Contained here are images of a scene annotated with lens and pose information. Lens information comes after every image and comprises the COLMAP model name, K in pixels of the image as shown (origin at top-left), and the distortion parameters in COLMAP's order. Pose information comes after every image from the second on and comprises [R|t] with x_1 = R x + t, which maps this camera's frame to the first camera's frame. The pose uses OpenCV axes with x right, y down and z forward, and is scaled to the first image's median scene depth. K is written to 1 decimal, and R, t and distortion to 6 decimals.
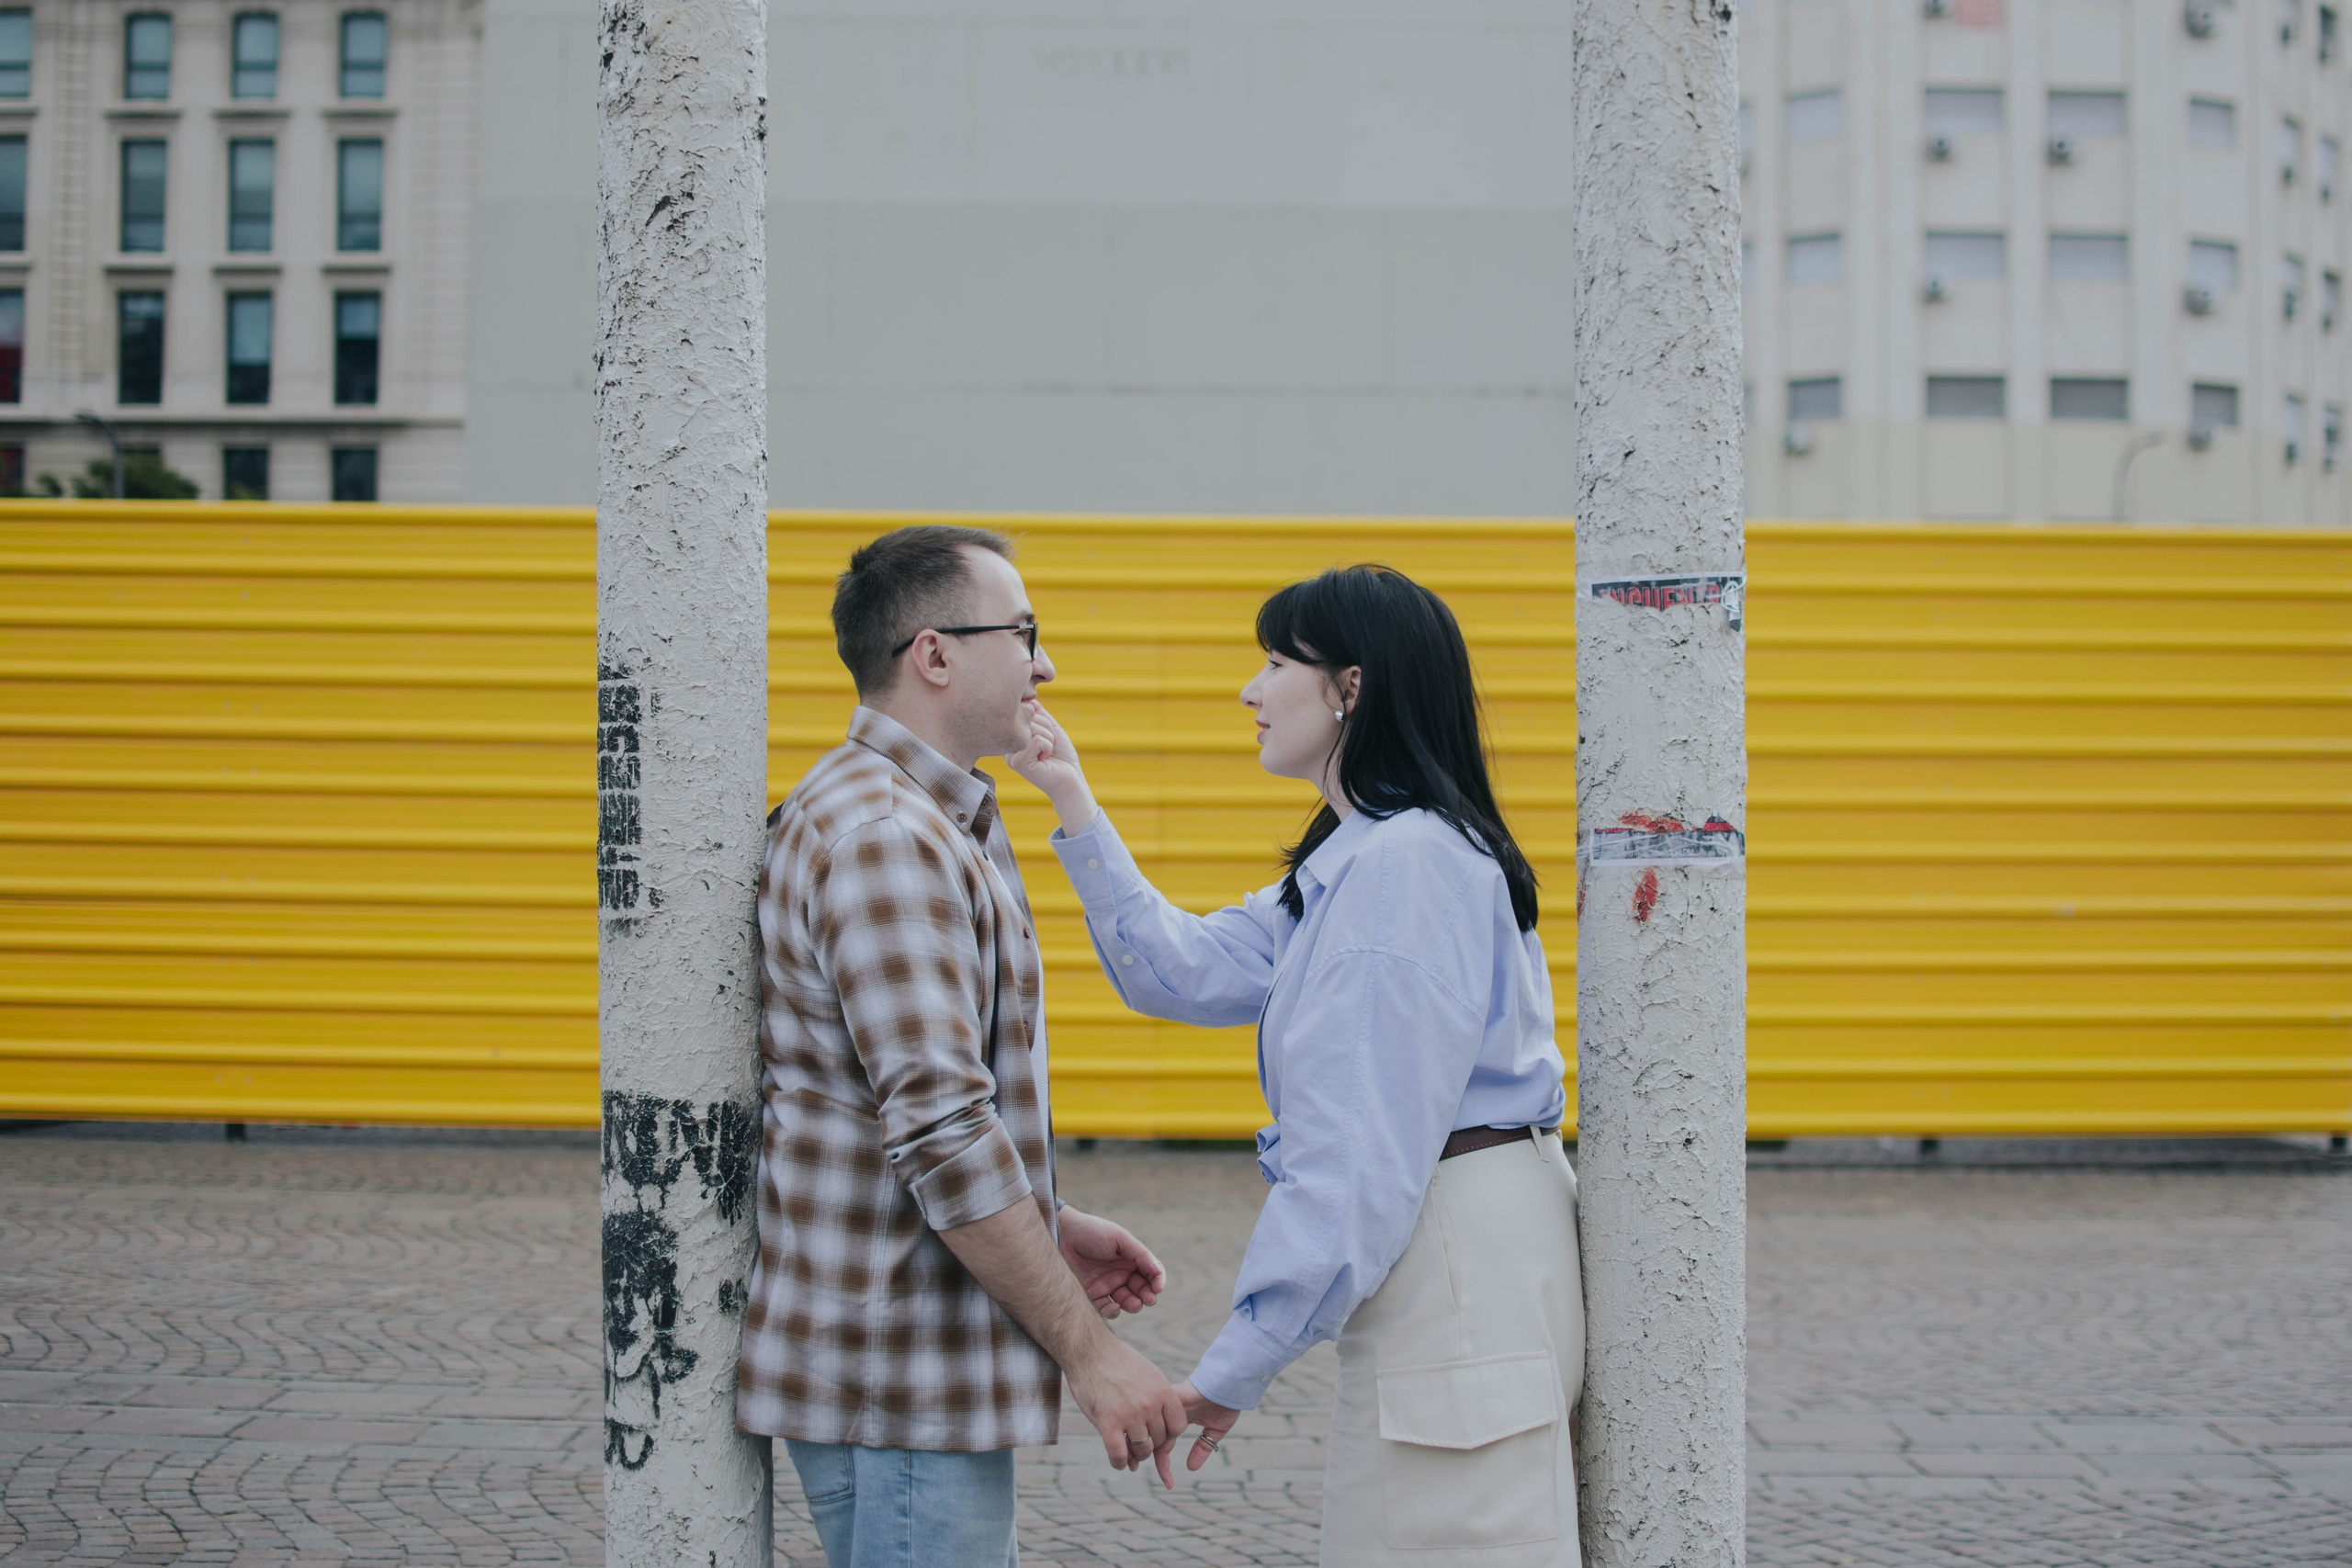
lens RADIAL K [[3782.1, 0, 1126.2], [0, 3782.1, 772.0], [0, 0, 1]] dist [-0.176409, 0.033966]
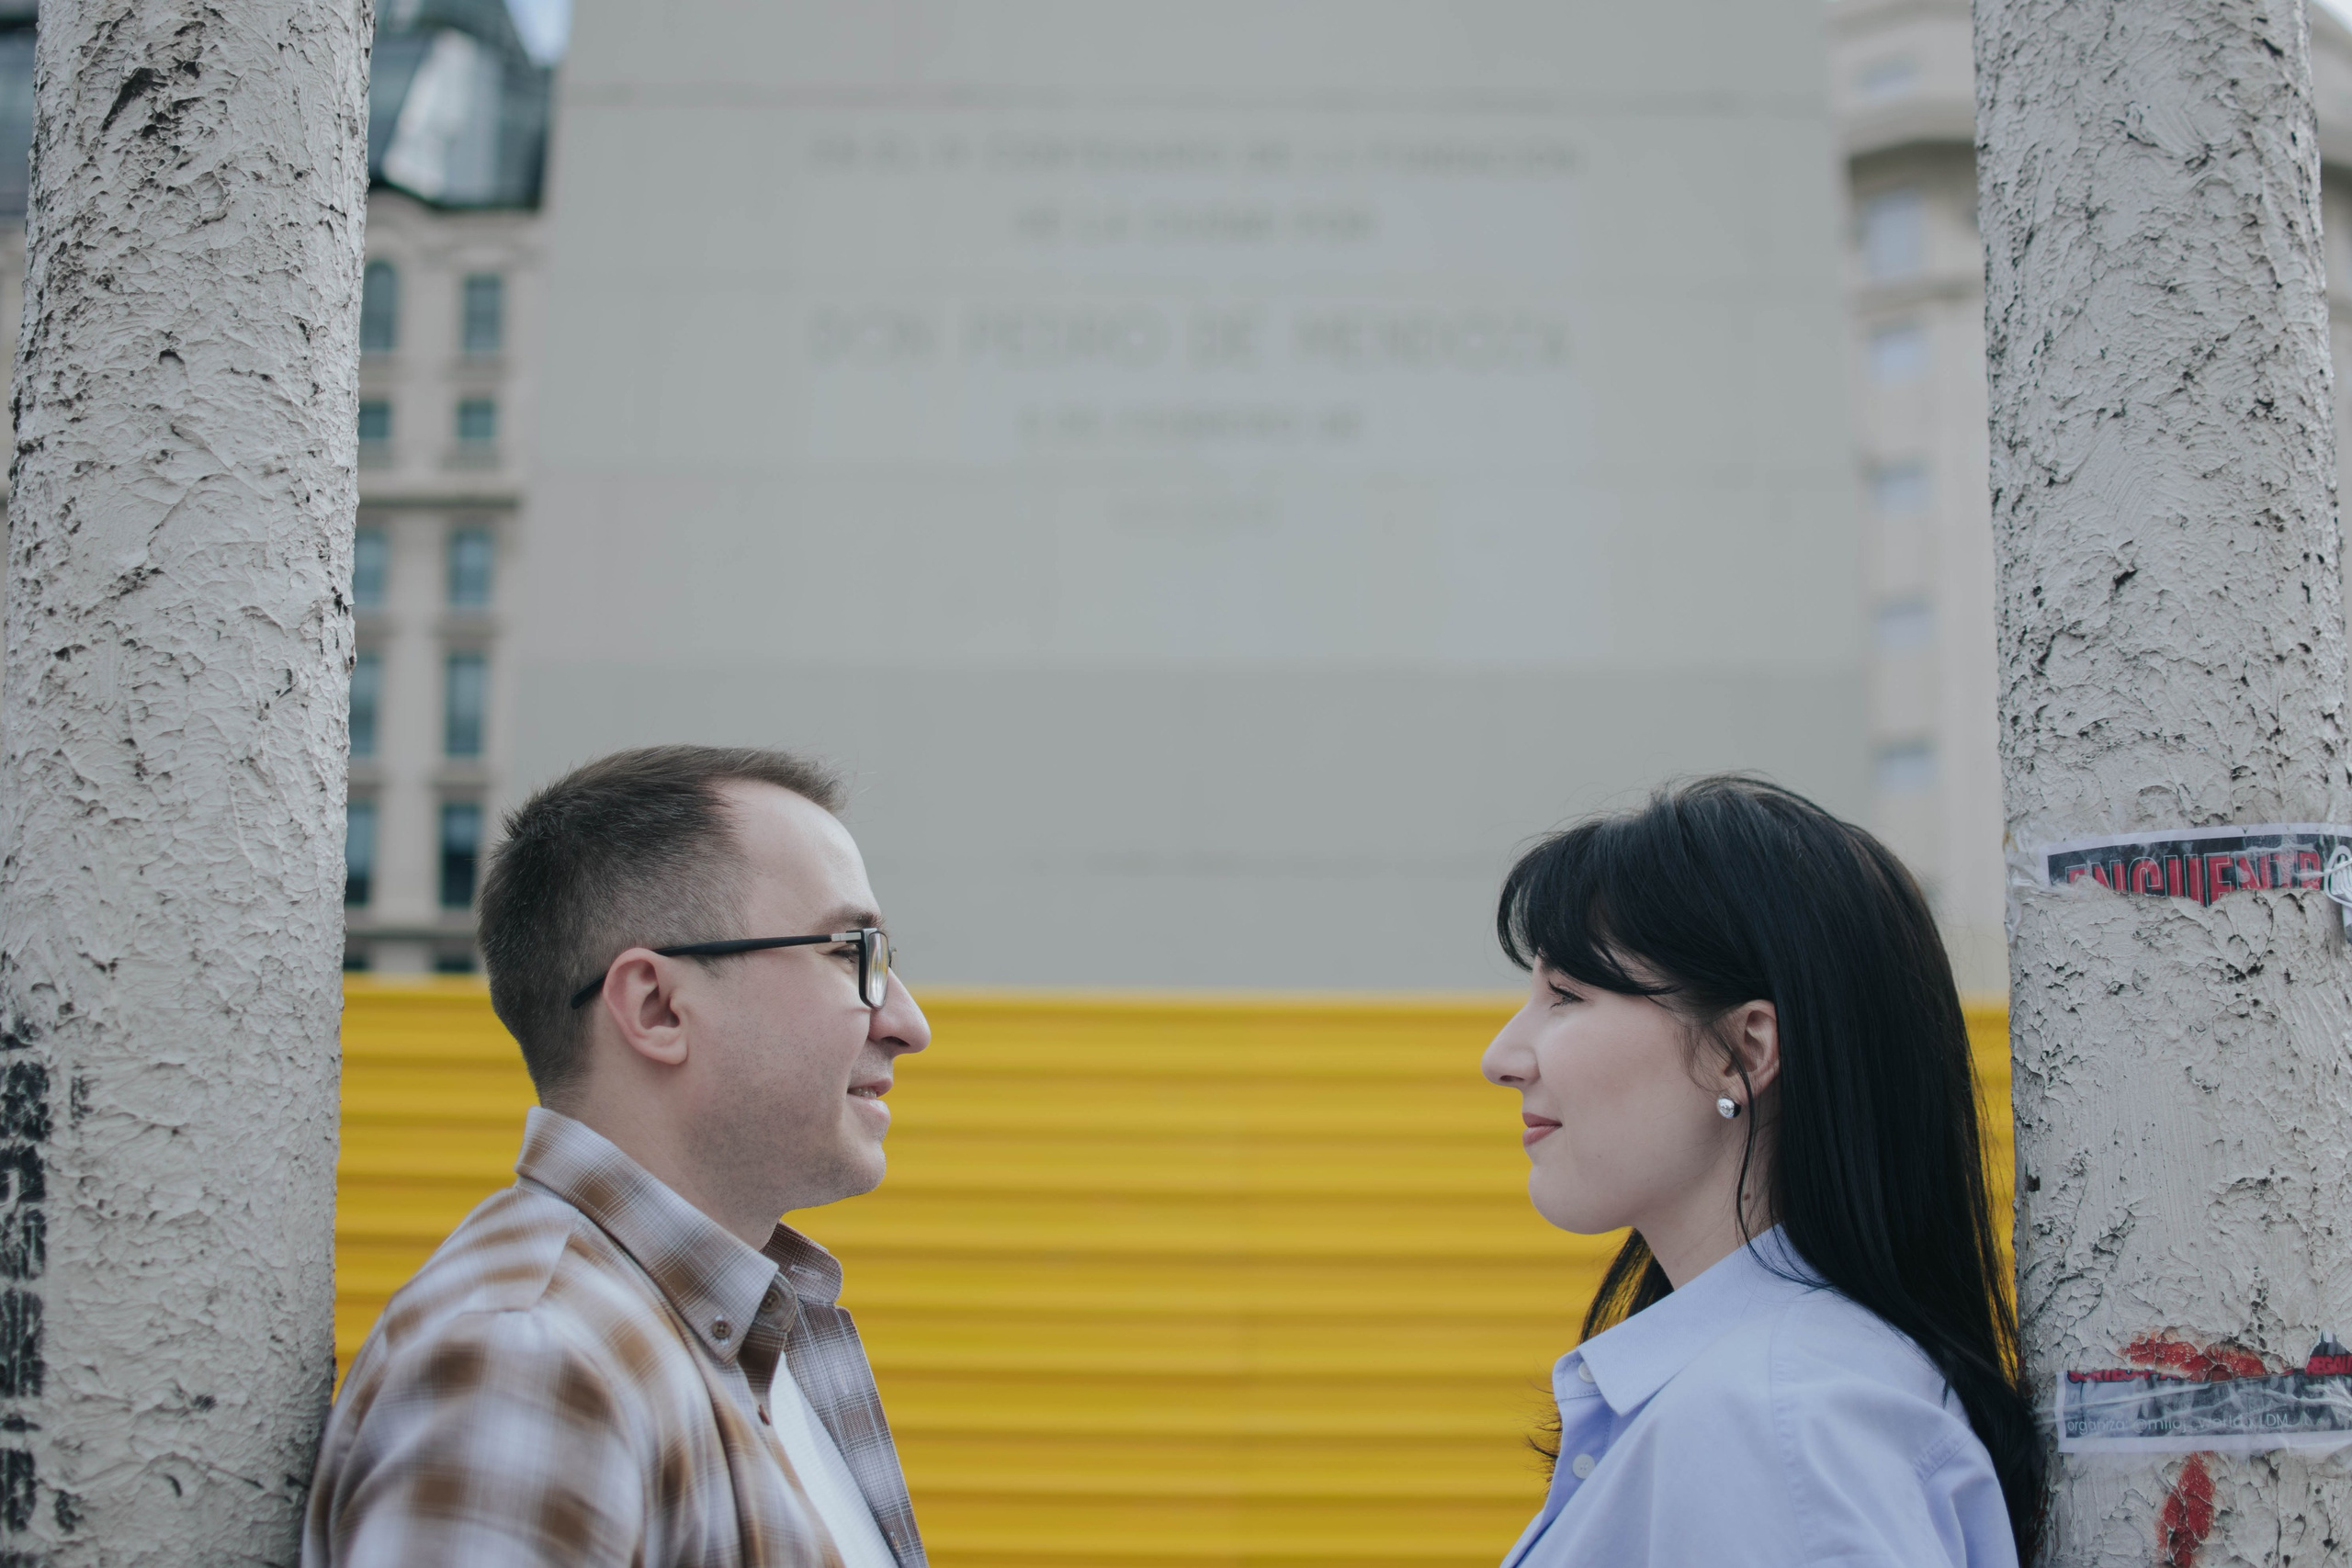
lens RADIAL K [[3782.1, 0, 1126.2], [0, 3782.1, 772.0], [0, 0, 1]] dist [-0.176409, 0.033966]
pose [[0.999675, -0.000696, -0.025468, 0.019142], [-0.002721, 0.990995, -0.133871, 0.003424], [0.025332, 0.133897, 0.990671, 0.530776]]
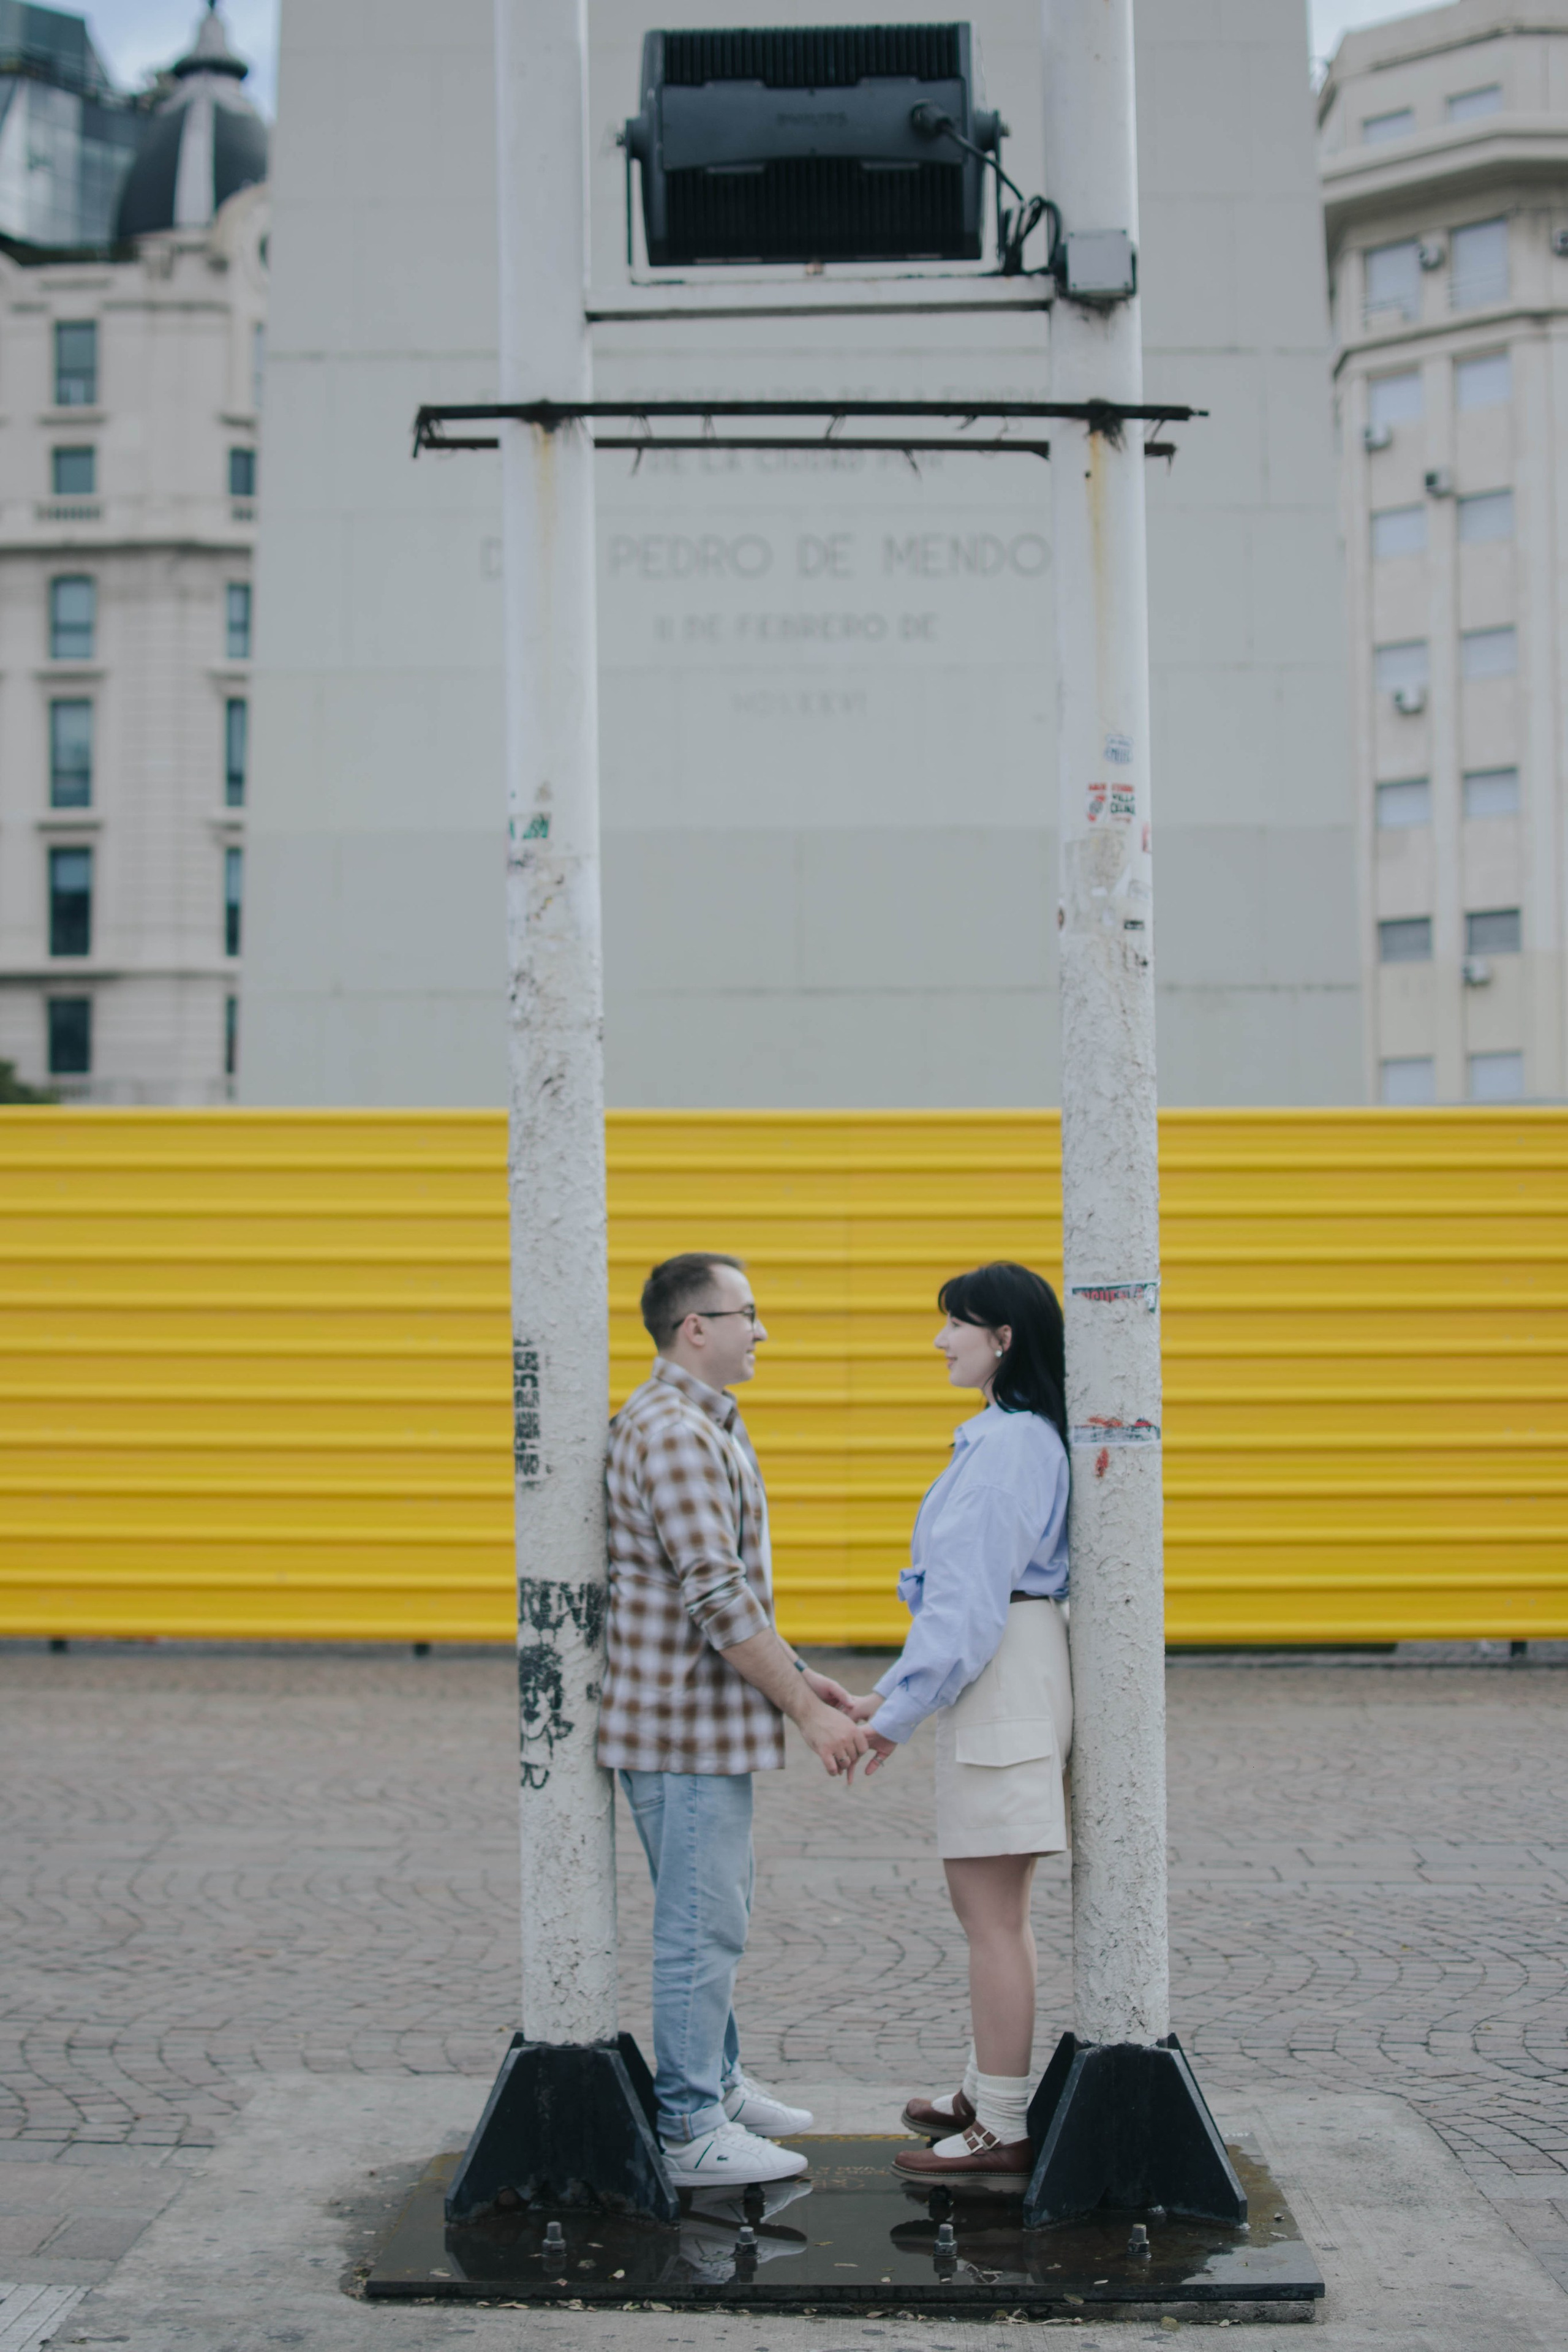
lens RADIAL K [[3782.5, 0, 553.5], [0, 3782.5, 1185.0], [0, 0, 1]] dist [-0.176409, 0.033966]
pose [[0.997411, -0.012181, -0.070873, 0.006622], [0.009984, 0.999461, -0.031277, -0.045366], [0.071216, 0.030488, 0.996995, -0.794047]]
